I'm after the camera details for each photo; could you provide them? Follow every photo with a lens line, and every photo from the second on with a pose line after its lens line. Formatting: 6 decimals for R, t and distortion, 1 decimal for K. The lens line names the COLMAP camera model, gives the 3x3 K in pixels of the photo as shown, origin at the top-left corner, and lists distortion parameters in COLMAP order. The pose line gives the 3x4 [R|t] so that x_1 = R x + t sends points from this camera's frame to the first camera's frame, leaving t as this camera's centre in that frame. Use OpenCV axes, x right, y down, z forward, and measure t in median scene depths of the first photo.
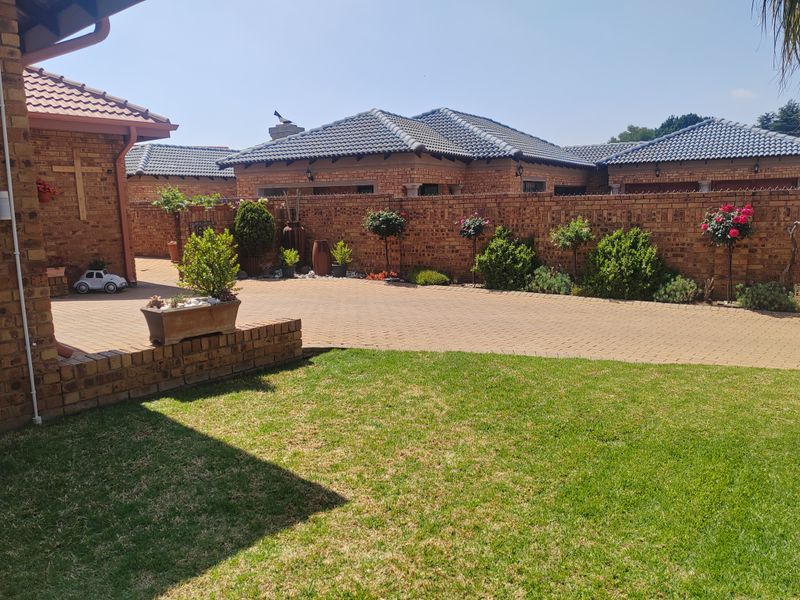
lens RADIAL K [[618.7, 0, 400.0], [0, 618.7, 300.0], [0, 0, 1]] dist [0.048483, -0.036418]
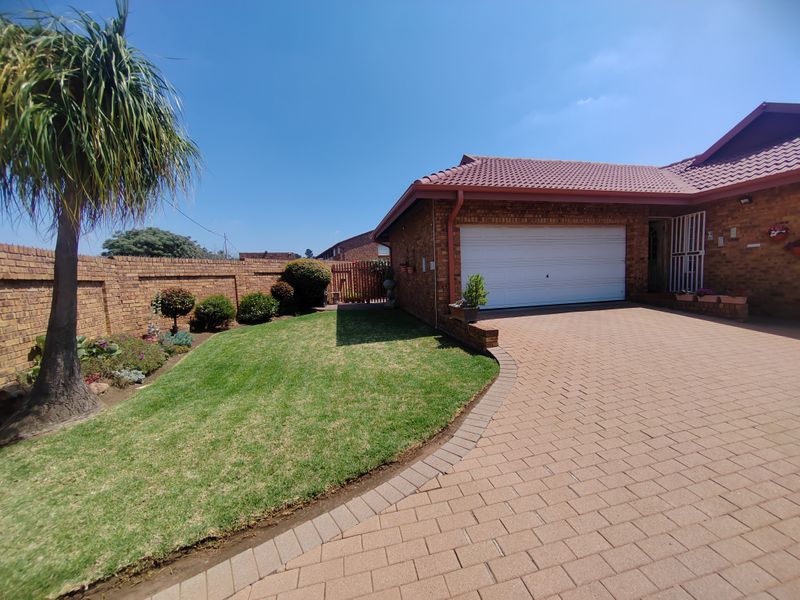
lens RADIAL K [[304.9, 0, 402.1], [0, 304.9, 298.6], [0, 0, 1]] dist [0.000290, 0.000506]
pose [[-0.603555, 0.101590, -0.790823, 0.325735], [-0.070014, 0.981266, 0.179488, -0.097851], [0.794242, 0.163700, -0.585135, 0.703105]]
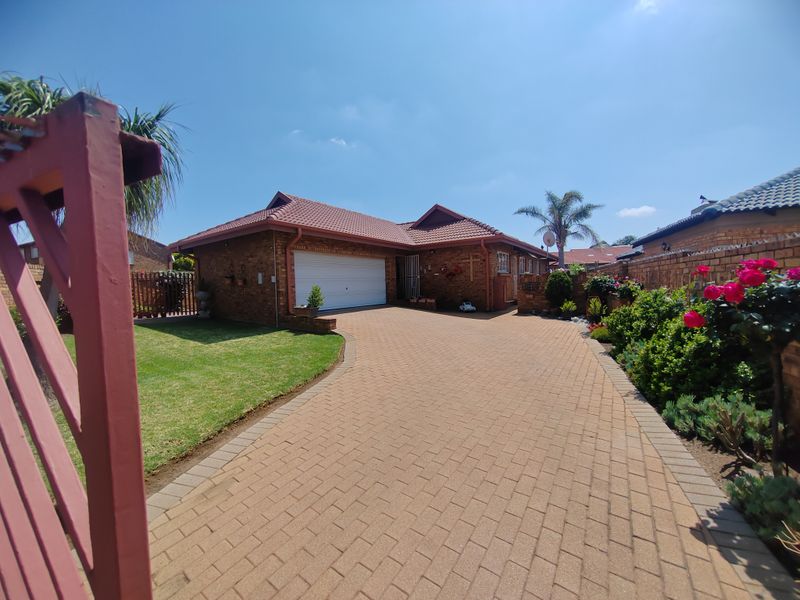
lens RADIAL K [[304.9, 0, 402.1], [0, 304.9, 298.6], [0, 0, 1]] dist [0.000290, 0.000506]
pose [[0.084073, 0.063330, -0.994445, 0.640072], [-0.127421, 0.990469, 0.052304, -0.091121], [0.988279, 0.122316, 0.091341, 0.646576]]
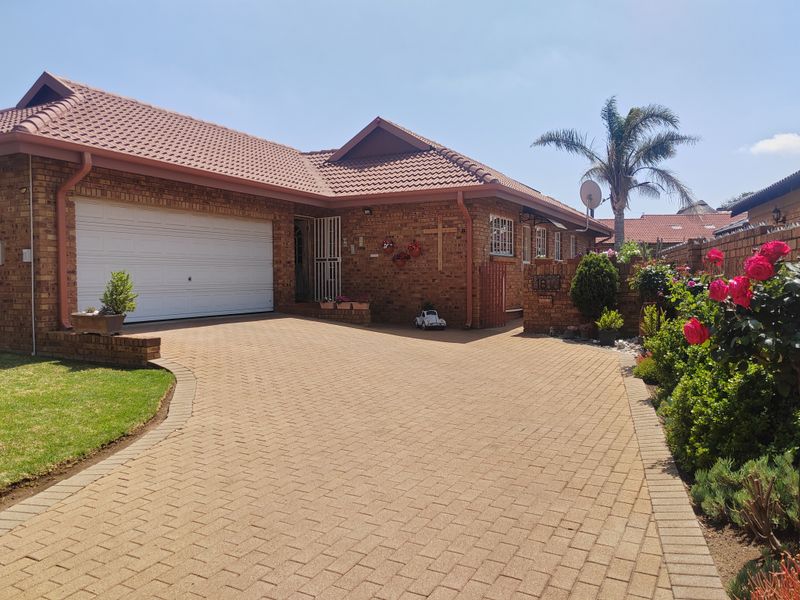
lens RADIAL K [[618.7, 0, 400.0], [0, 618.7, 300.0], [0, 0, 1]] dist [0.048483, -0.036418]
pose [[0.207392, 0.058582, -0.976502, 0.690531], [-0.149188, 0.988423, 0.027612, -0.093381], [0.966815, 0.139956, 0.213731, 0.675224]]
